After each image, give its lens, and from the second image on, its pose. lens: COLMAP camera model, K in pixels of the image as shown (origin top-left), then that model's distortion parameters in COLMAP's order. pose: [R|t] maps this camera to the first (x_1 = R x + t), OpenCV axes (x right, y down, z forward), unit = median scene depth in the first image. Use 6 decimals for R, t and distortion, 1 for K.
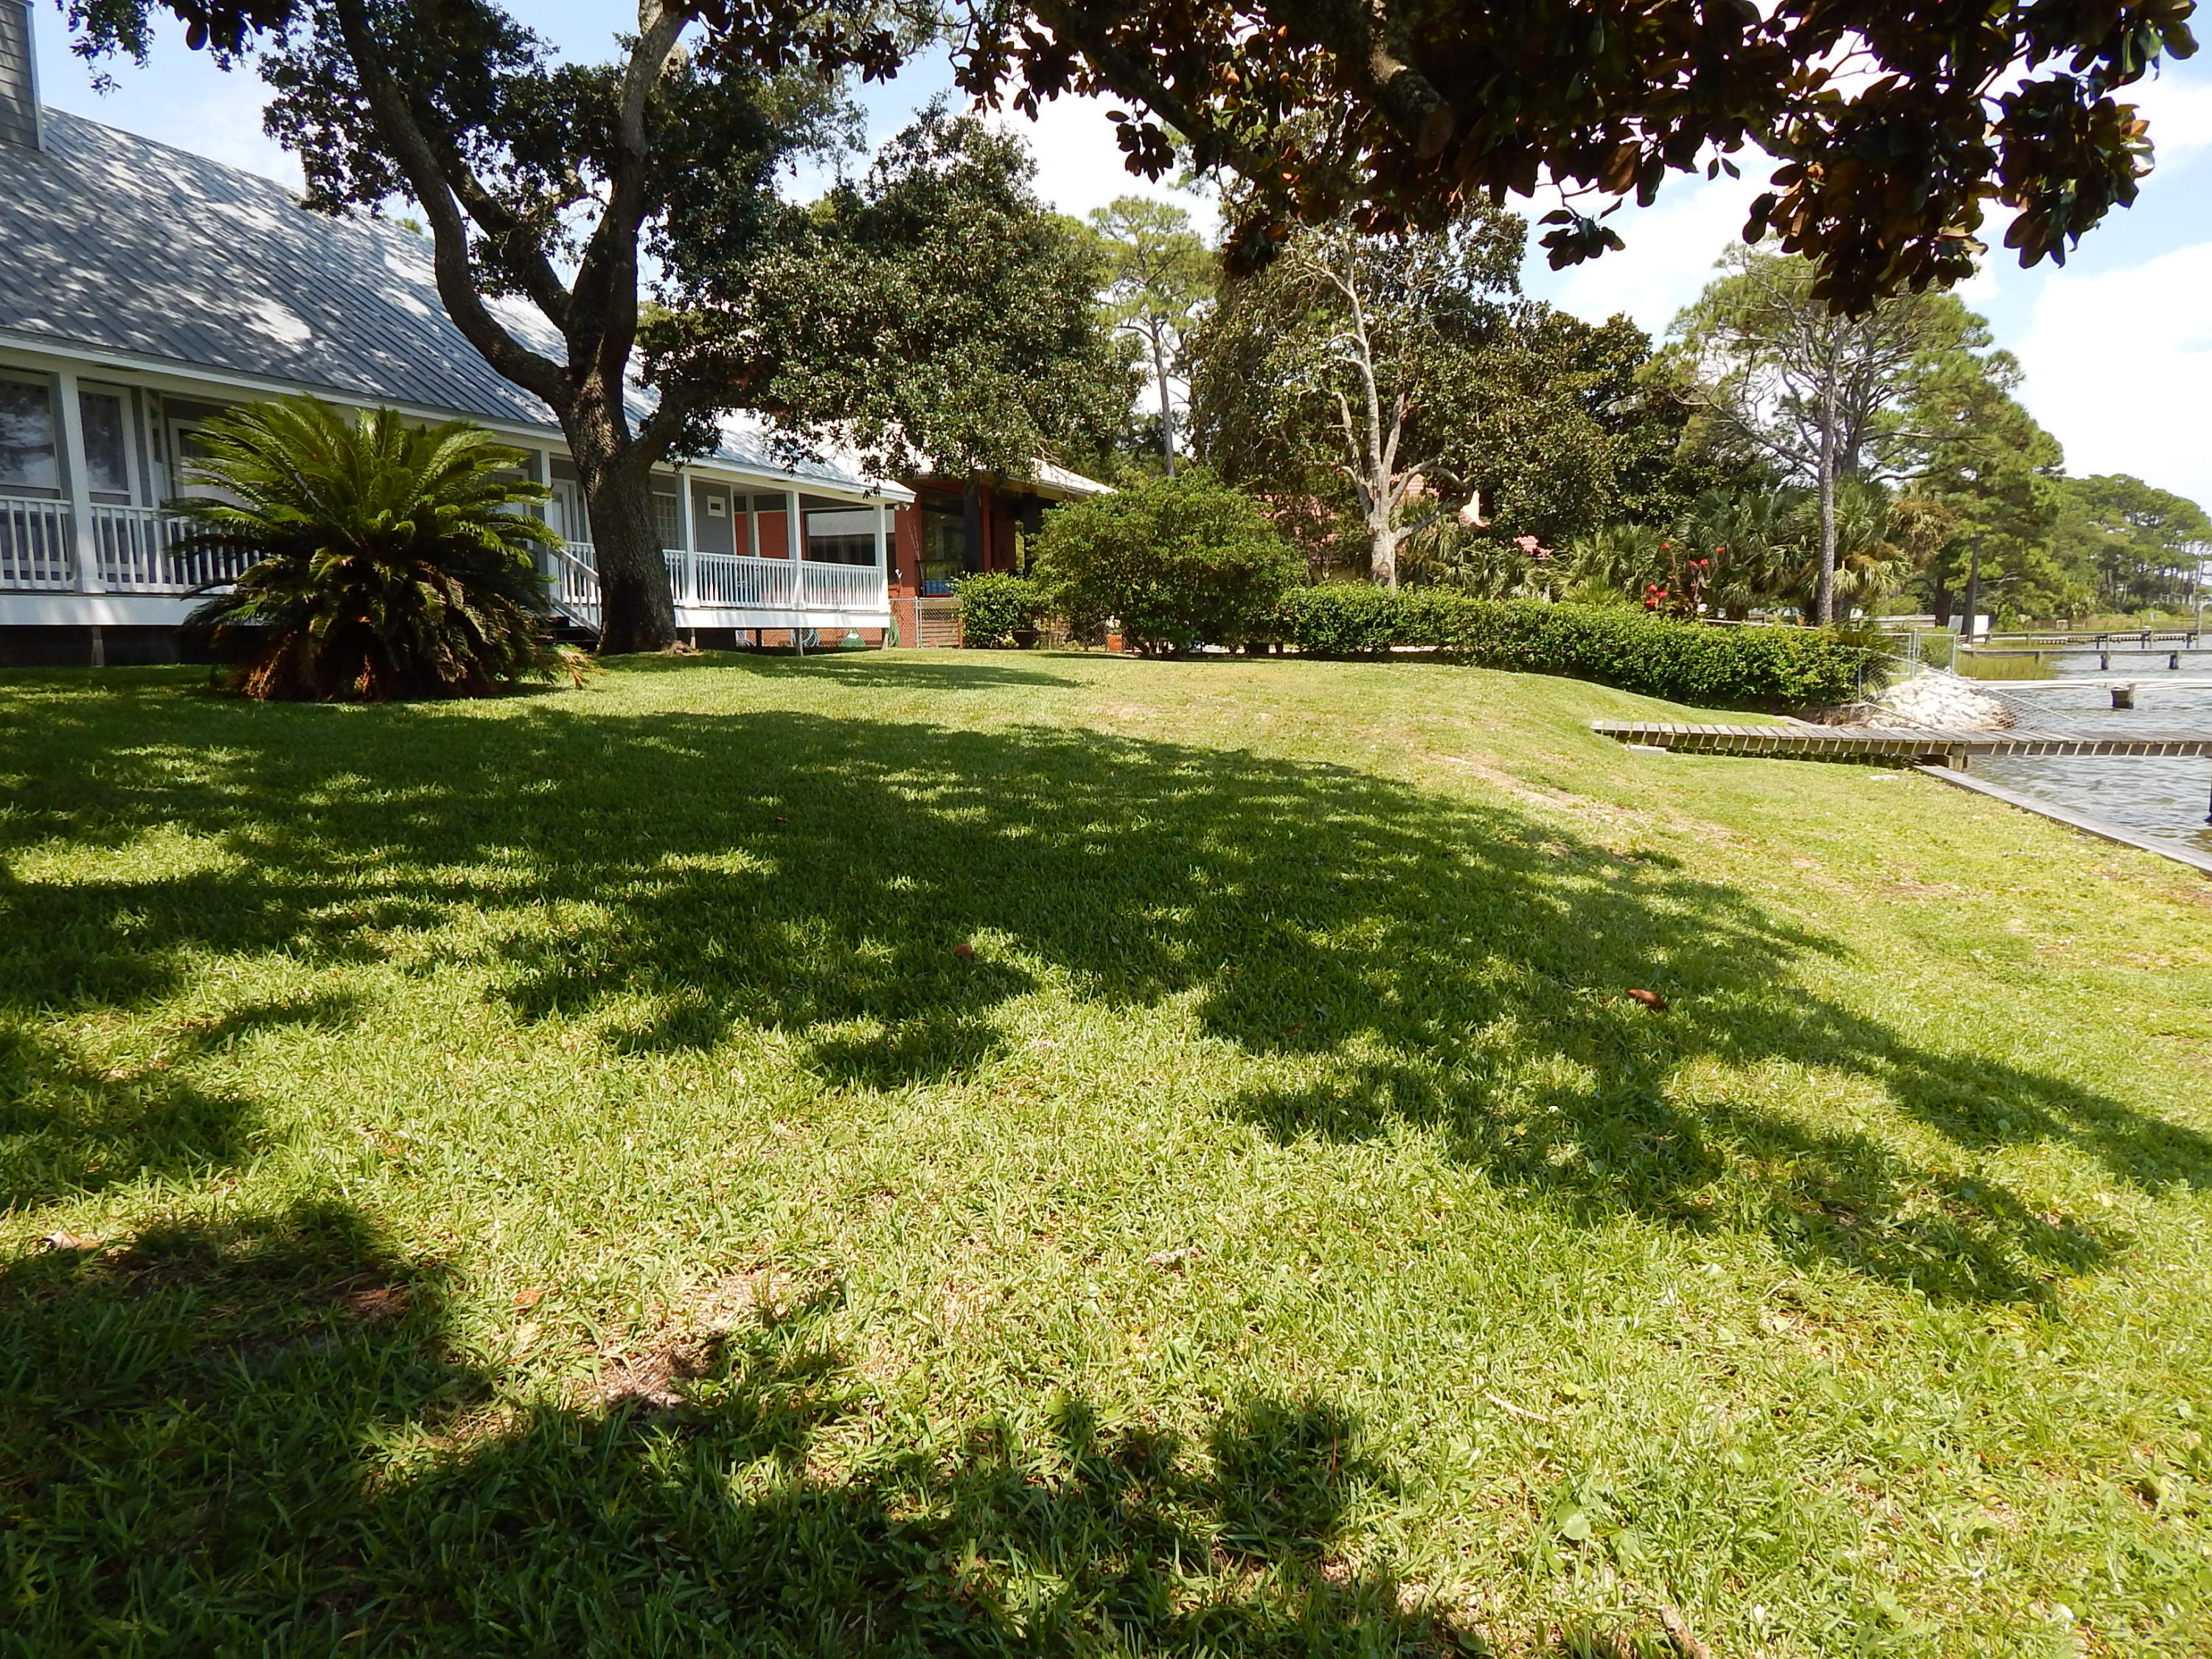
lens RADIAL K [[1481.1, 0, 1121.0], [0, 1481.1, 824.9], [0, 0, 1]] dist [0.007843, -0.003394]
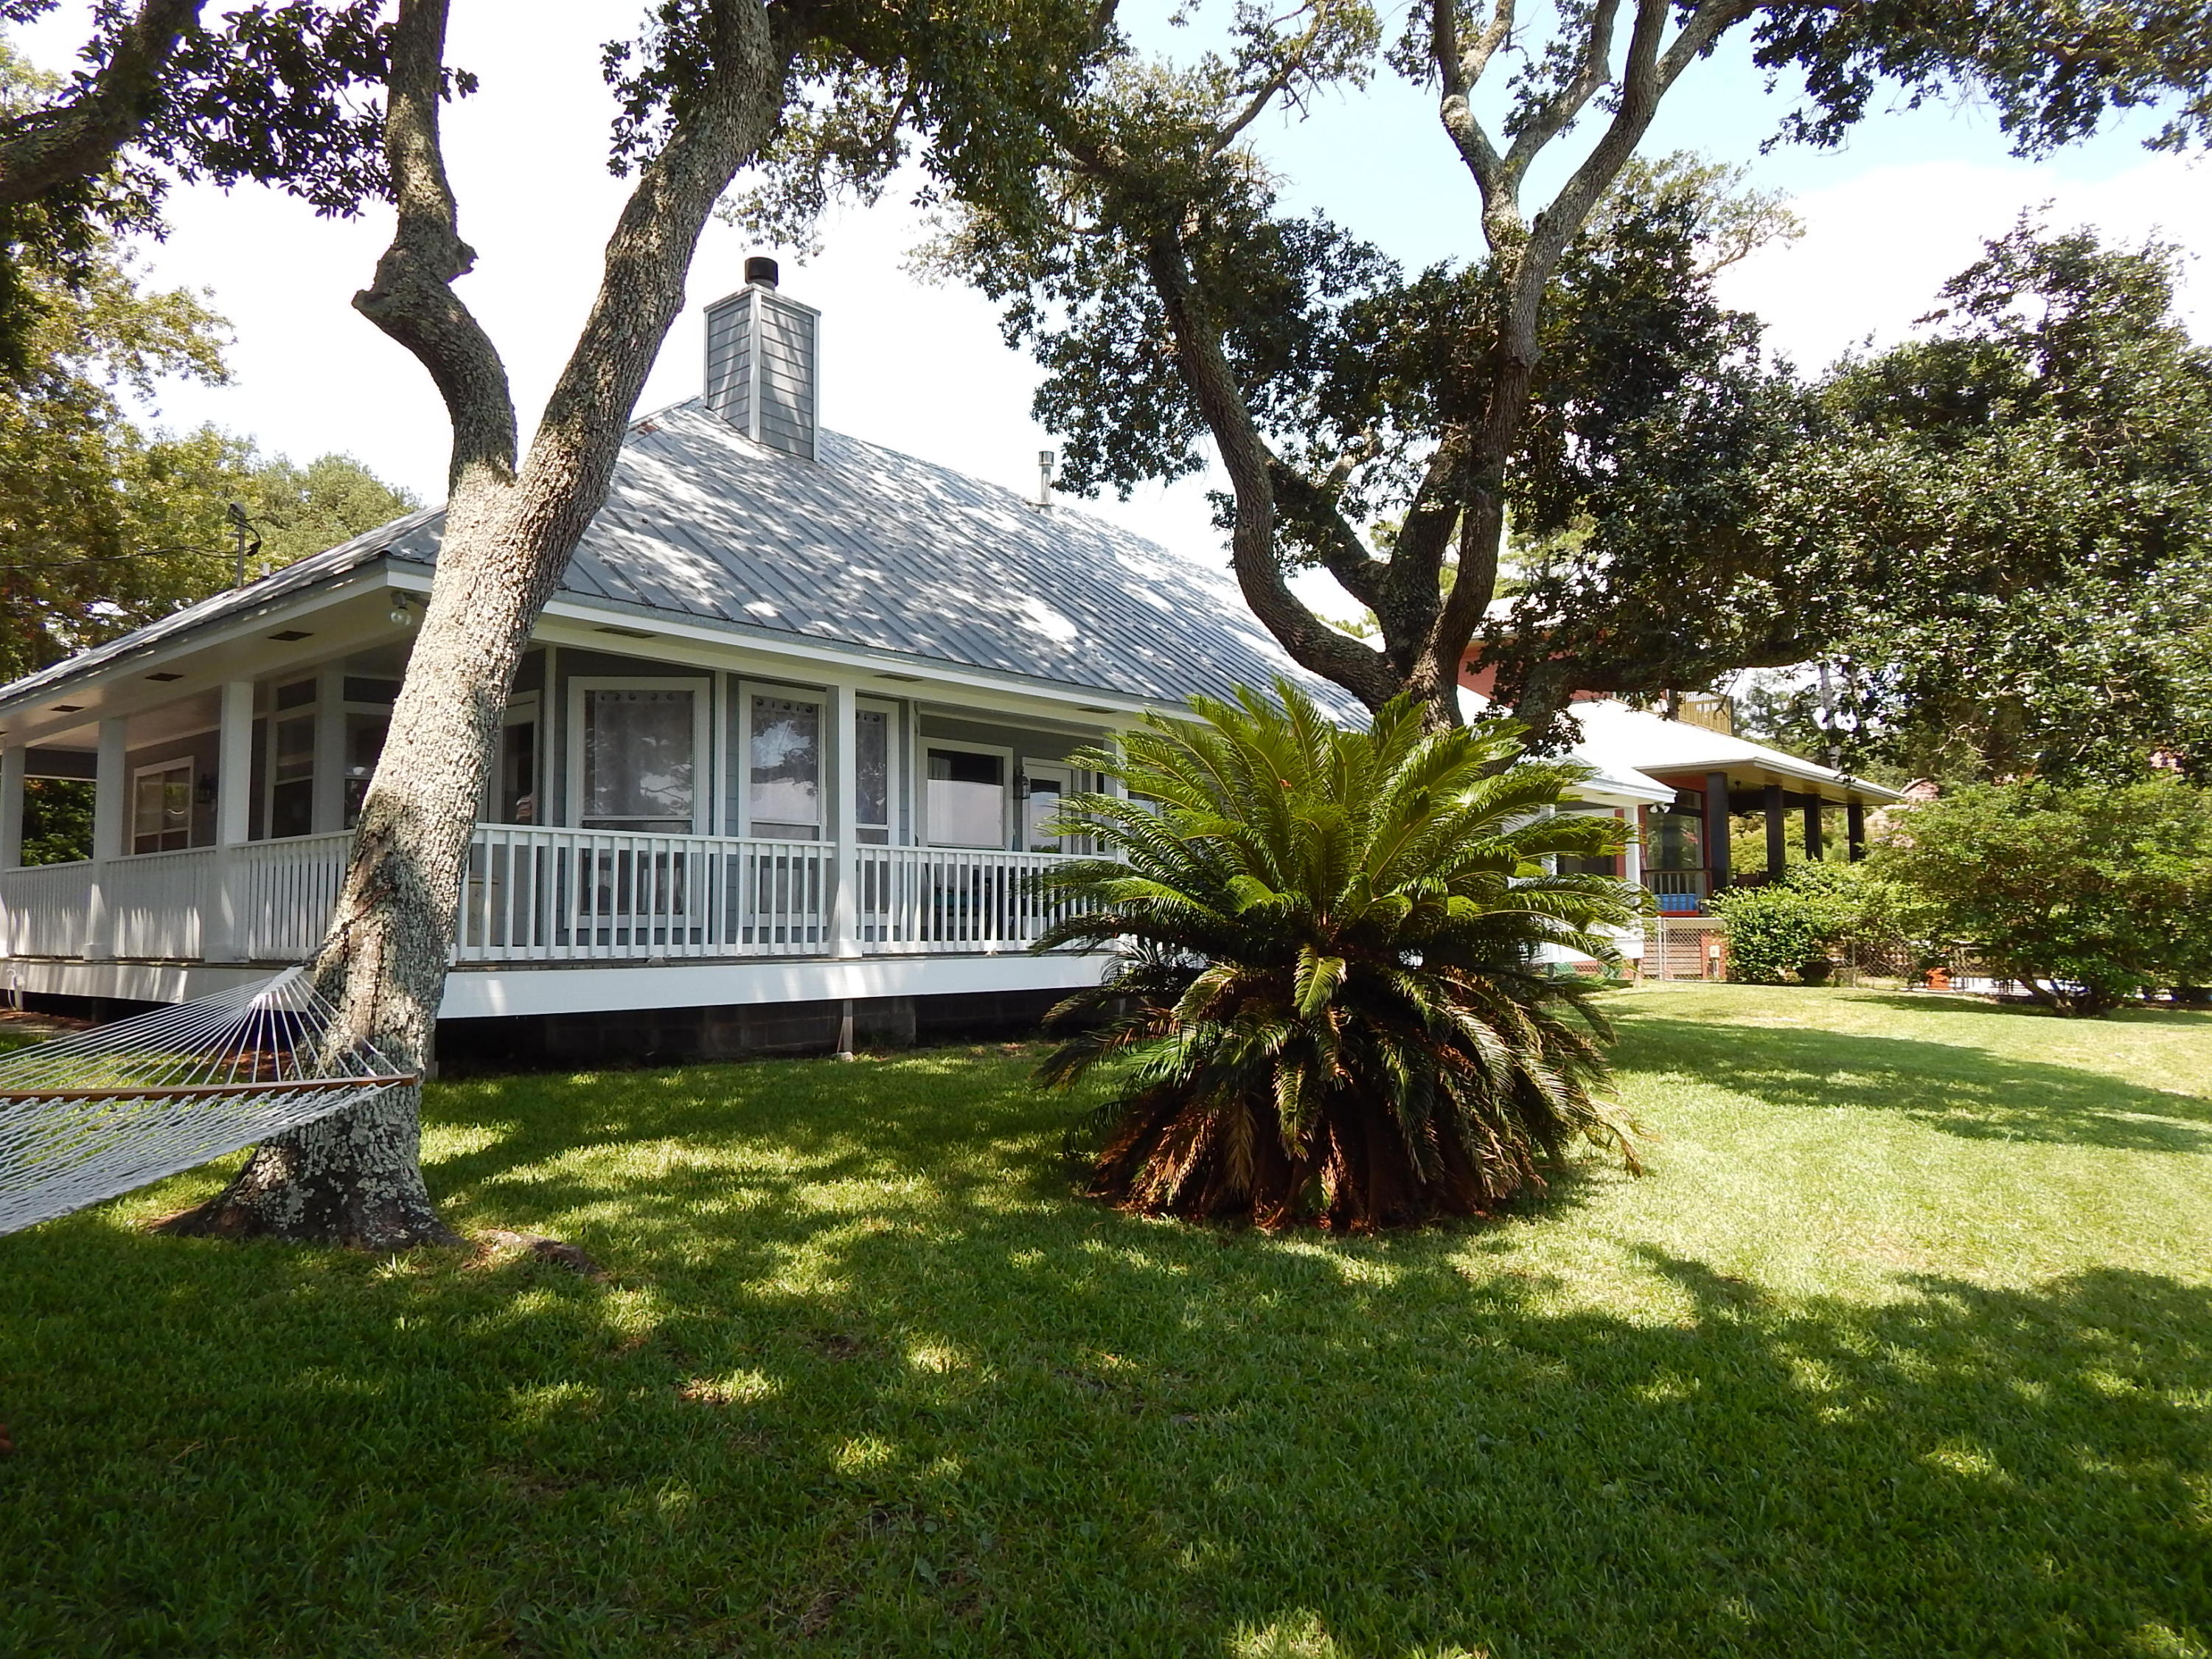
lens RADIAL K [[1463.7, 0, 1124.9], [0, 1463.7, 826.3], [0, 0, 1]] dist [0.009041, -0.009289]
pose [[0.939055, -0.015608, -0.343411, -0.281115], [-0.049789, 0.982260, -0.180792, -0.088553], [0.340141, 0.186872, 0.921620, 0.317527]]
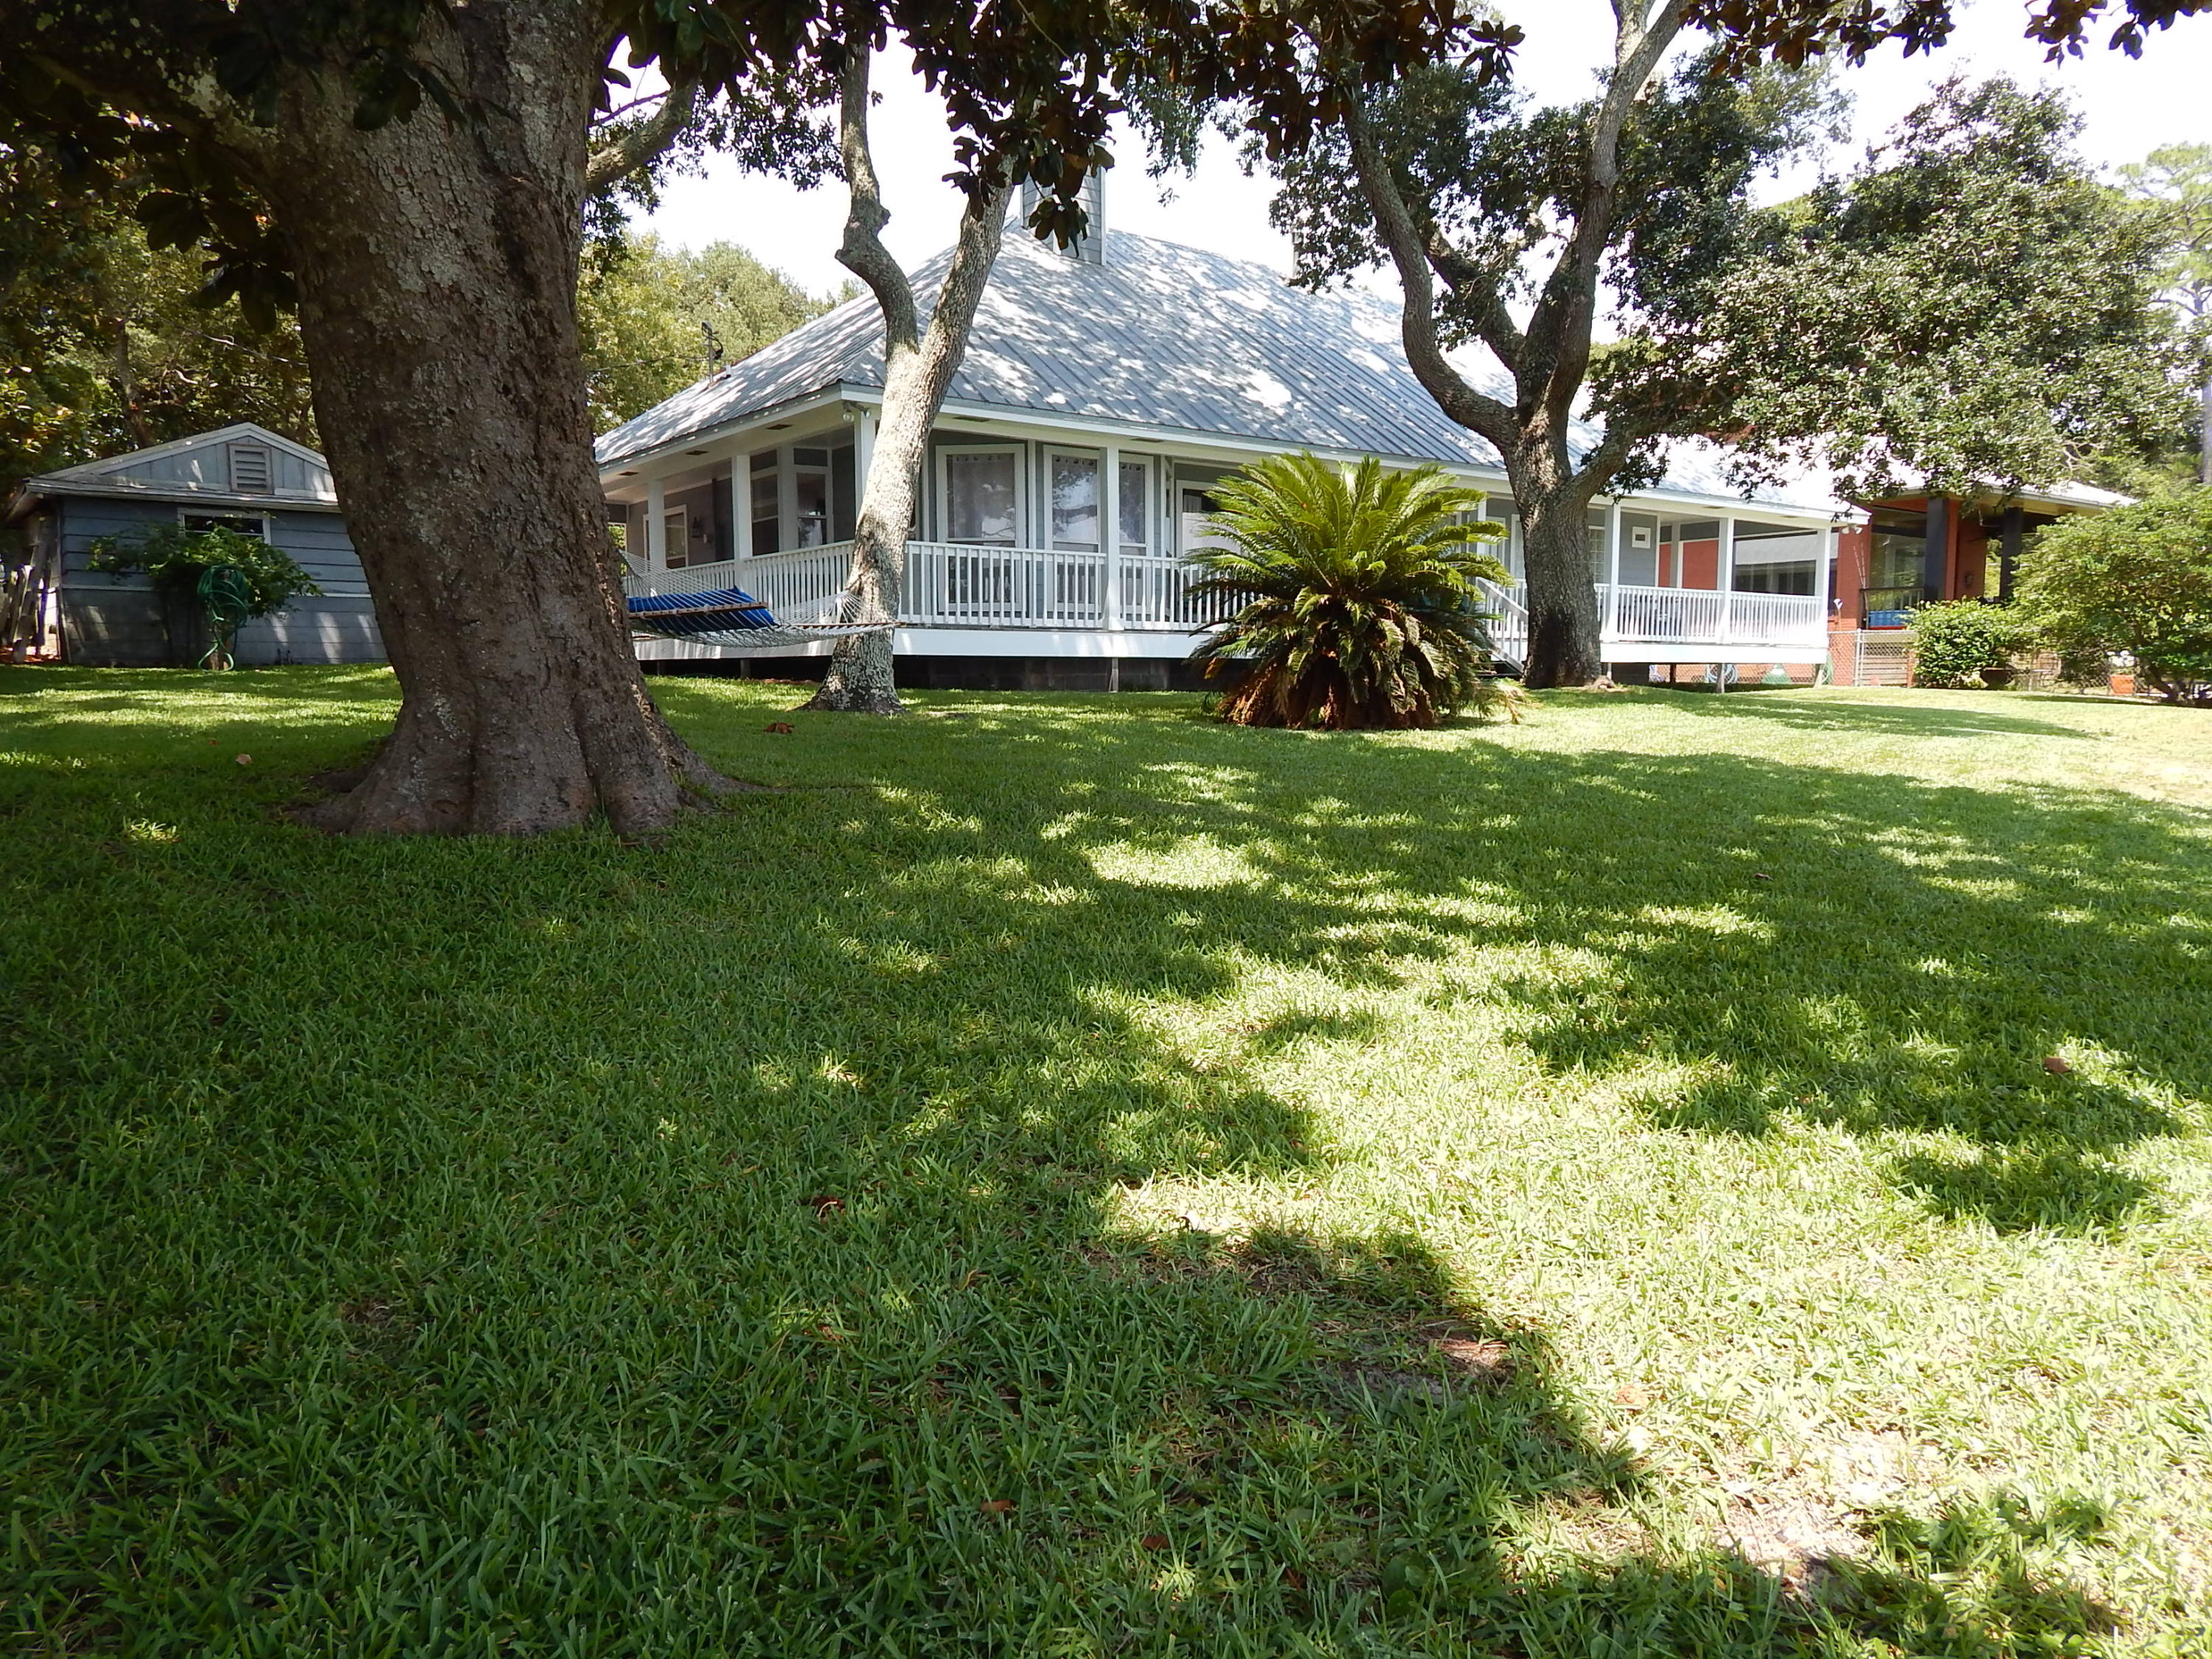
lens RADIAL K [[1486.0, 0, 1115.1], [0, 1486.0, 828.4], [0, 0, 1]] dist [0.021370, -0.014903]
pose [[0.836006, 0.070814, -0.544132, -0.029374], [-0.081611, 0.996655, 0.004319, -0.002078], [0.542617, 0.040797, 0.838989, 0.003971]]
